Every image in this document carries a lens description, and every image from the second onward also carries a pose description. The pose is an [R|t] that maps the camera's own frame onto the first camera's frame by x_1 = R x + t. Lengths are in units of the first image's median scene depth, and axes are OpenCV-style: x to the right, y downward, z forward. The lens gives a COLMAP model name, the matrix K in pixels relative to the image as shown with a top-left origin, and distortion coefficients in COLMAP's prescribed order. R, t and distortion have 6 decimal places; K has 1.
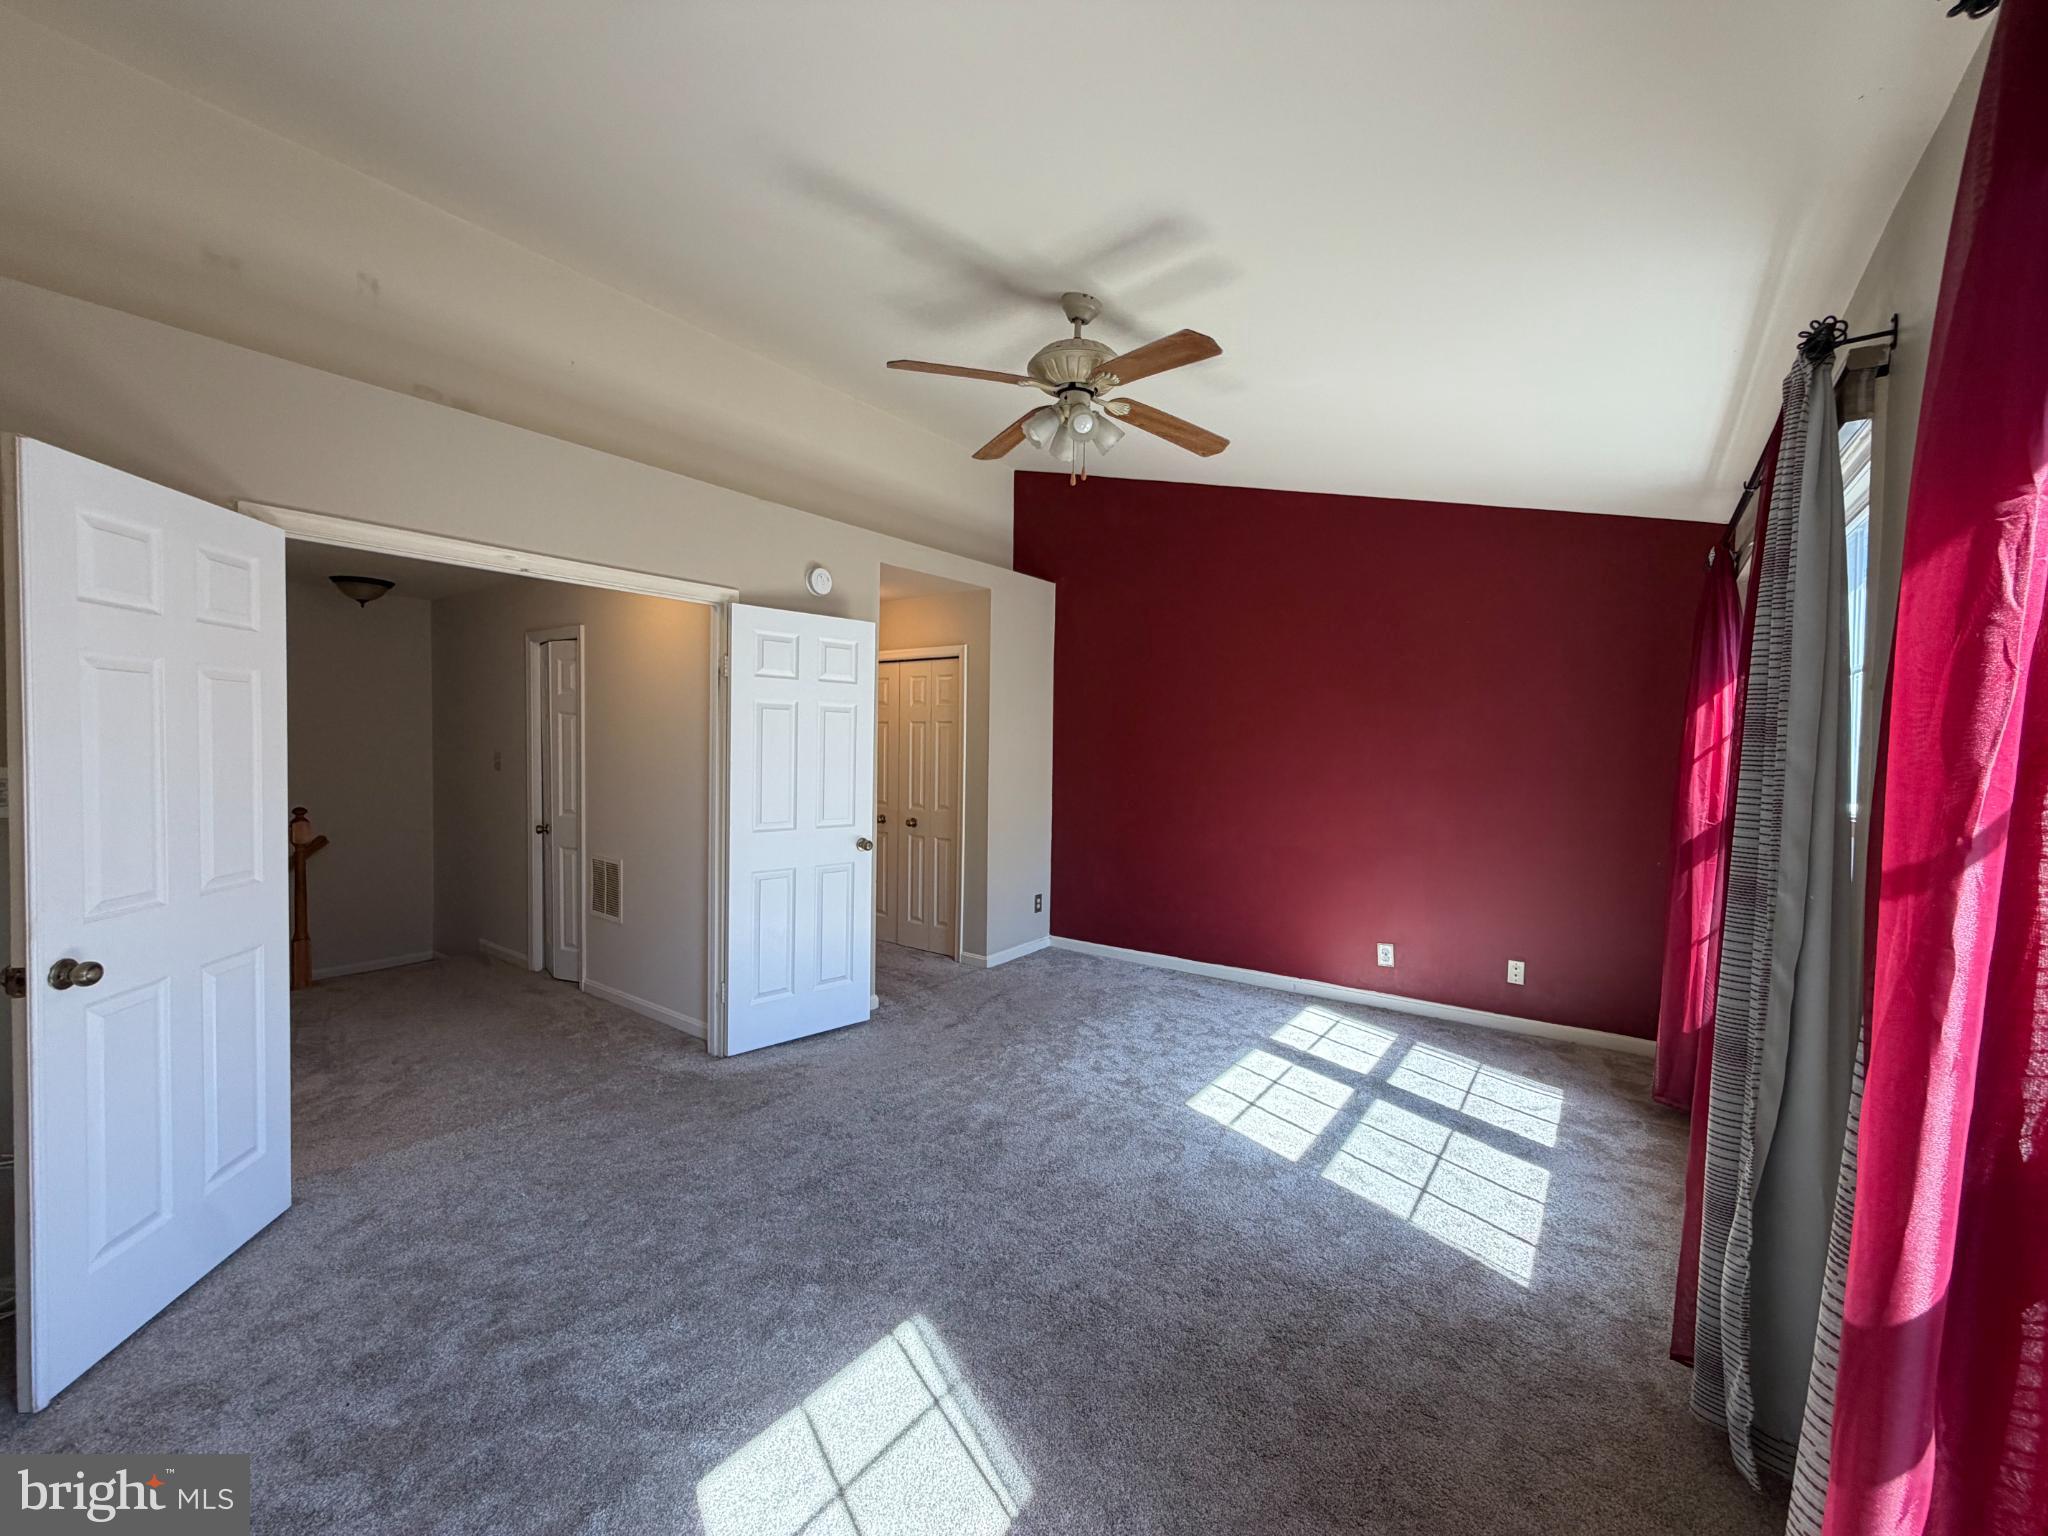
lens RADIAL K [[814.3, 0, 1023.9], [0, 814.3, 774.9], [0, 0, 1]] dist [0.000536, 0.000134]
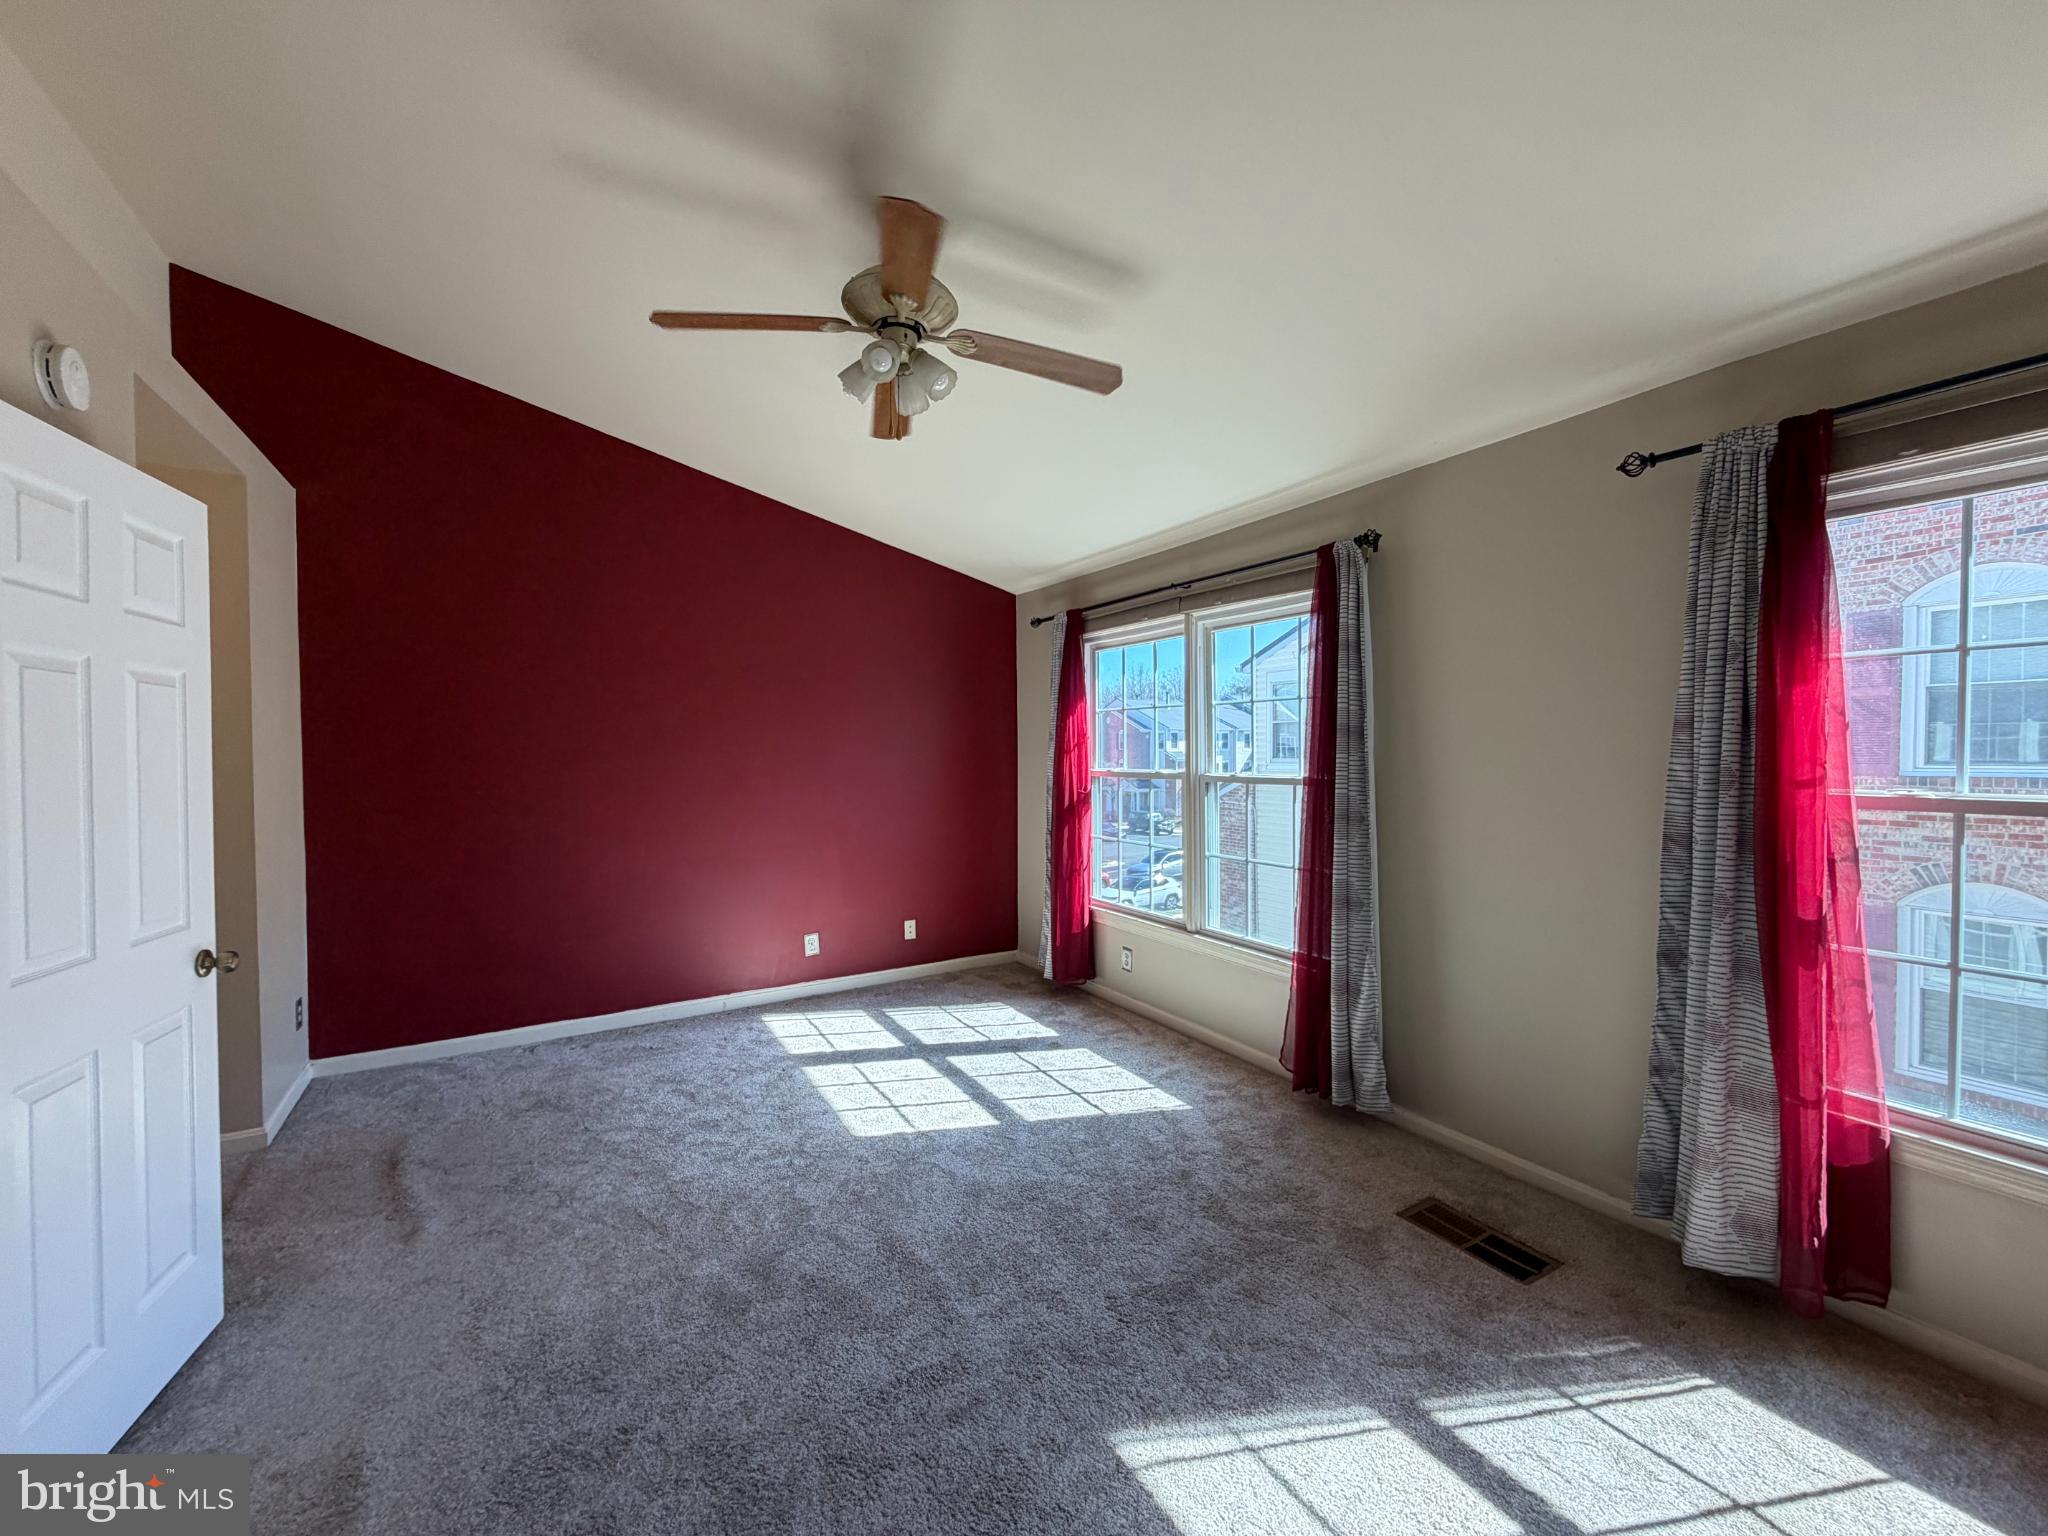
lens RADIAL K [[814.3, 0, 1012.4], [0, 814.3, 762.1], [0, 0, 1]] dist [0.000536, 0.000134]
pose [[0.399190, -0.030277, 0.916368, -0.498097], [0.049643, 0.998702, 0.011372, -0.016651], [-0.915523, 0.040952, 0.400175, 0.404516]]
